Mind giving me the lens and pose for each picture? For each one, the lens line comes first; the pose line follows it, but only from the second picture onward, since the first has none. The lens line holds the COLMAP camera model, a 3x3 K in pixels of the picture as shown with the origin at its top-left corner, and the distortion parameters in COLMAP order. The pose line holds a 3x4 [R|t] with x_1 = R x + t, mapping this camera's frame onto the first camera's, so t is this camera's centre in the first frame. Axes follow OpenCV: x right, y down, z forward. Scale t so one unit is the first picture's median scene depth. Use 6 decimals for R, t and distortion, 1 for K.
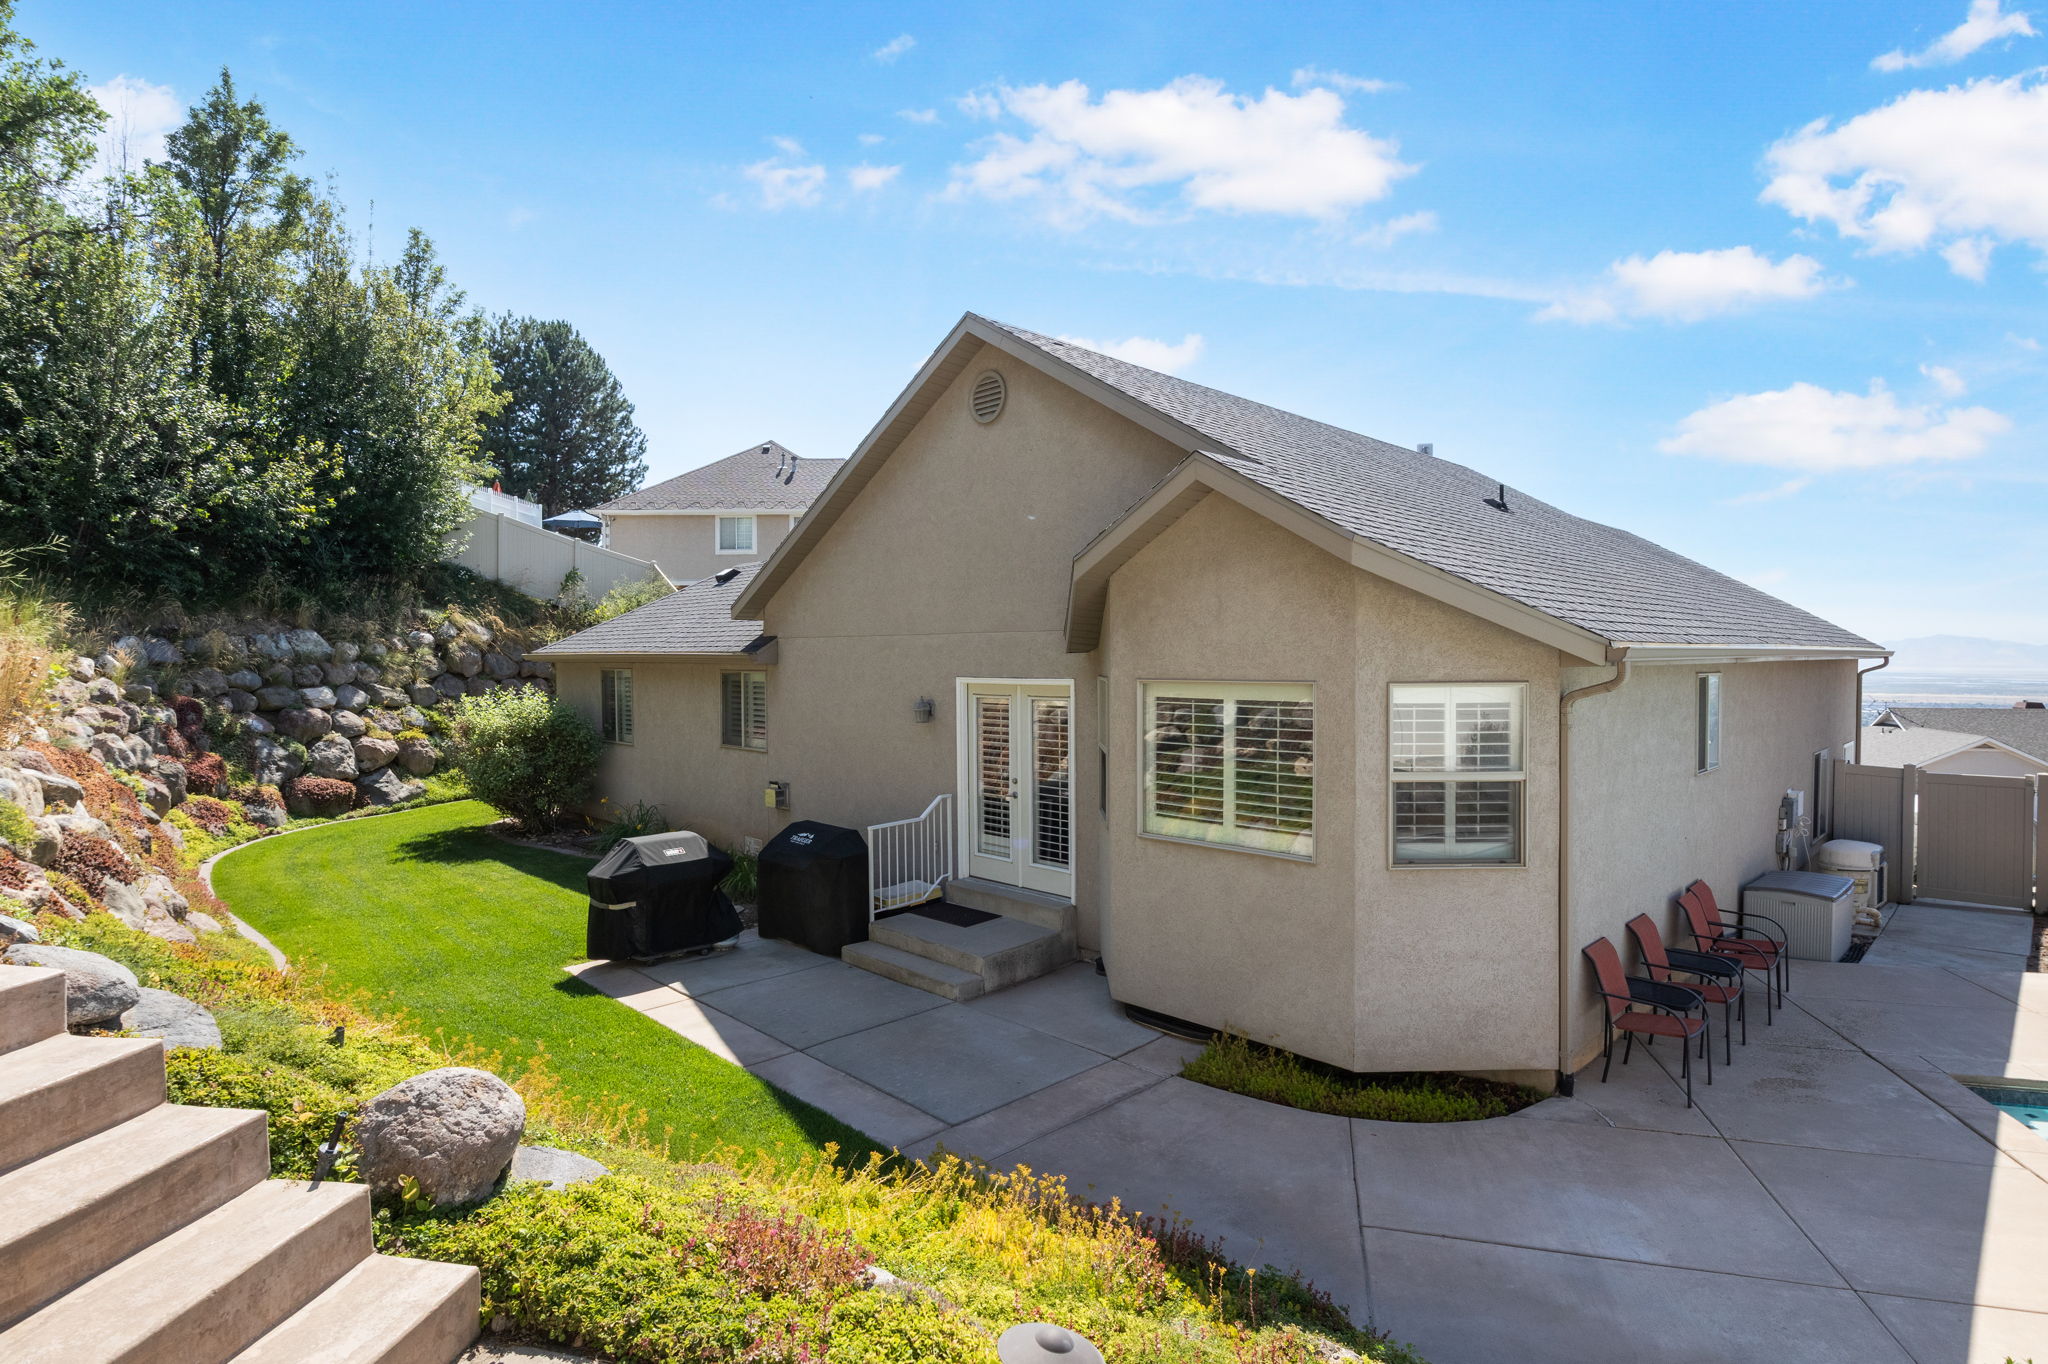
lens RADIAL K [[1029.5, 0, 1016.8], [0, 1029.5, 689.3], [0, 0, 1]] dist [-0.001420, 0.000226]
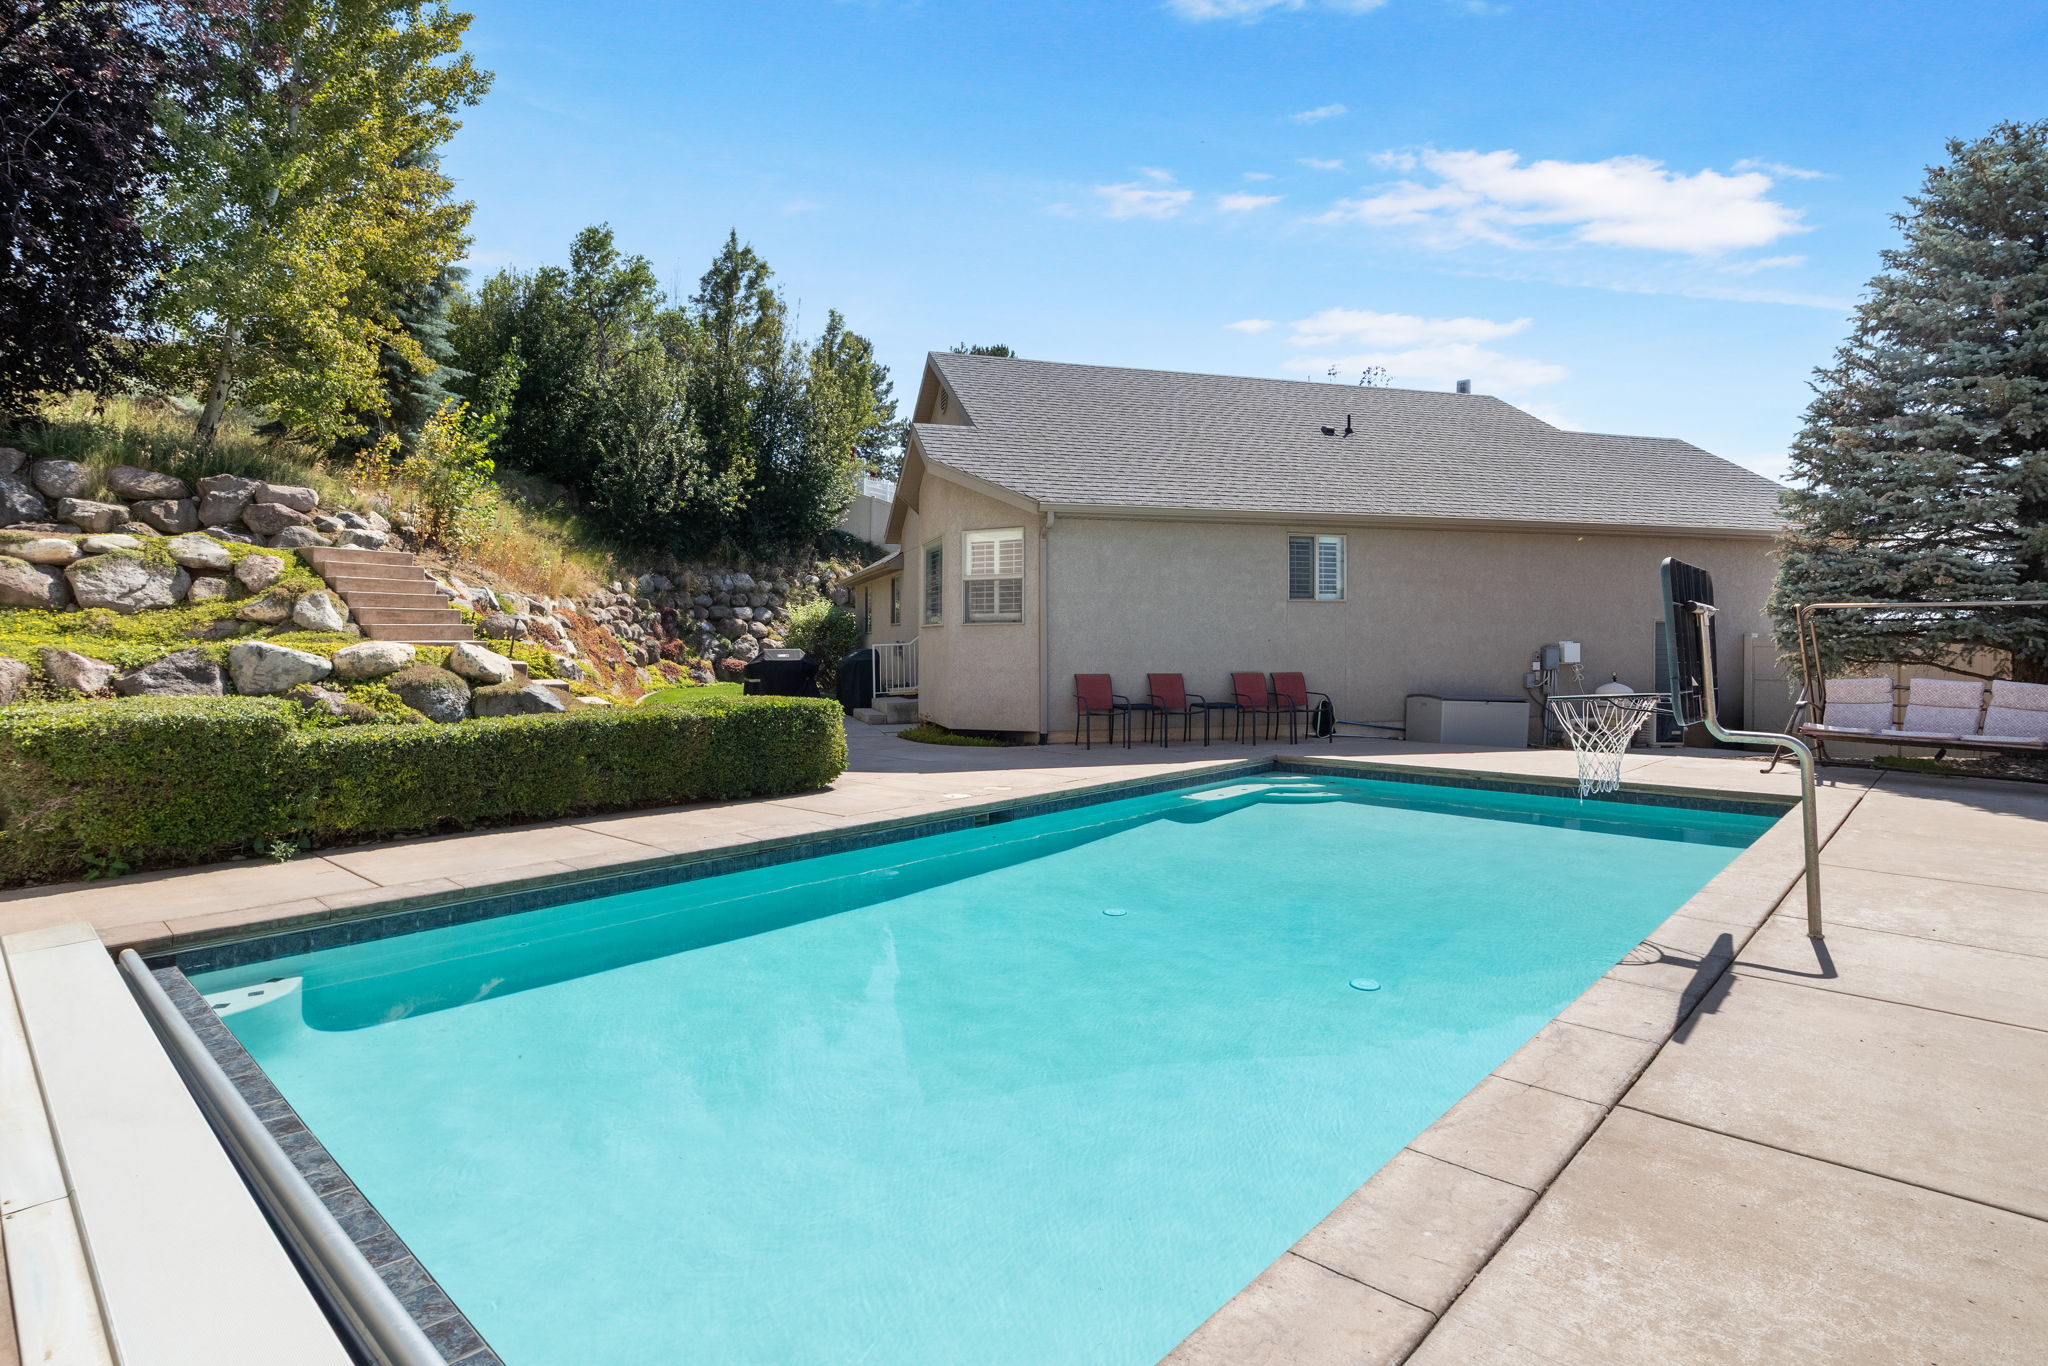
lens RADIAL K [[1045.9, 0, 1031.1], [0, 1045.9, 641.3], [0, 0, 1]] dist [-0.016386, -0.000400]
pose [[0.886184, 0.000553, -0.463332, 0.512890], [-0.014382, 0.999550, -0.026314, 0.093549], [0.463109, 0.029983, 0.885794, -0.262045]]
